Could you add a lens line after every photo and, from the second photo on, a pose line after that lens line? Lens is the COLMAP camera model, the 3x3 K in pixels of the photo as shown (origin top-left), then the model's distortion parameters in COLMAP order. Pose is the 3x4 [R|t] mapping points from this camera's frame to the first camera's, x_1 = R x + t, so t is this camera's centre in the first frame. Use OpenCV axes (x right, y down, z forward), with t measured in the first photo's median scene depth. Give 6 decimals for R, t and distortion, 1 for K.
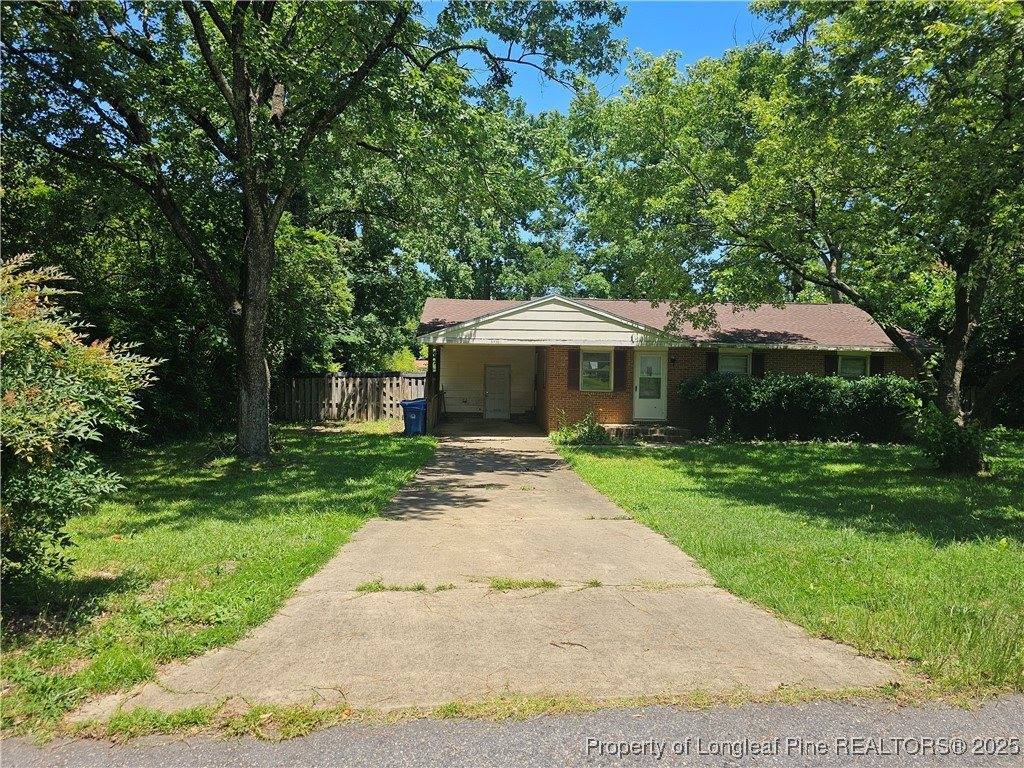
lens RADIAL K [[683.1, 0, 512.1], [0, 683.1, 384.1], [0, 0, 1]] dist [0.042008, -0.031612]
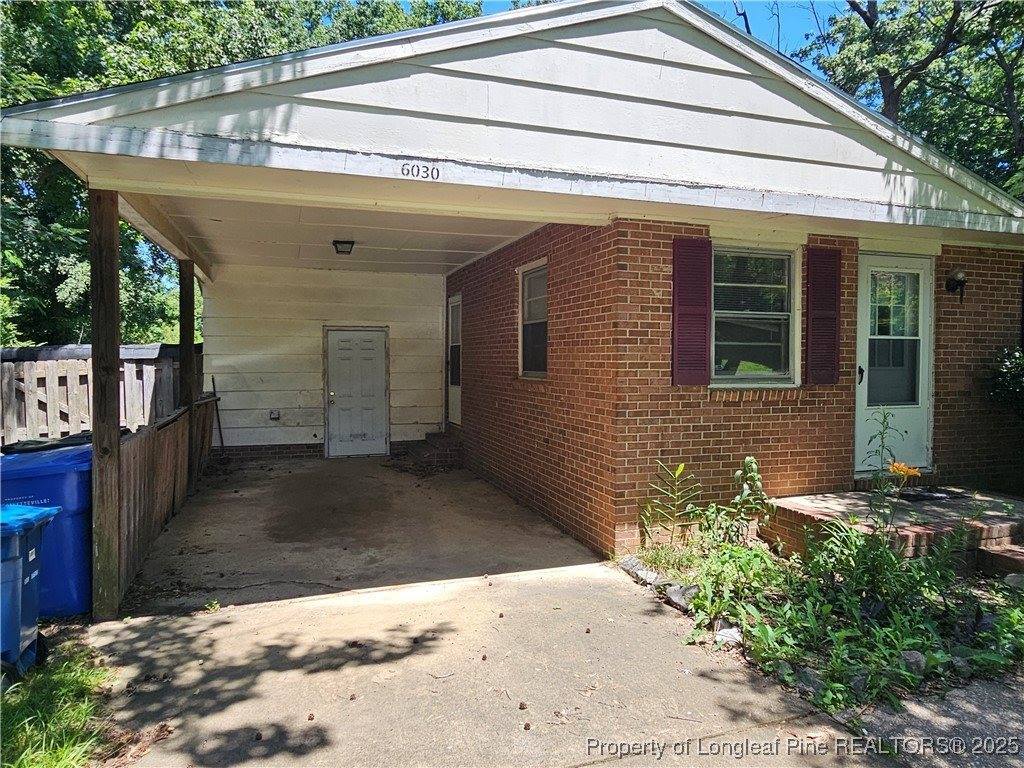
lens RADIAL K [[653.4, 0, 510.4], [0, 653.4, 381.4], [0, 0, 1]] dist [0.000912, 0.001875]
pose [[0.961278, -0.022753, 0.274639, -0.050749], [0.019742, 0.999711, 0.013721, 0.002221], [-0.274872, -0.007768, 0.961449, 0.731265]]
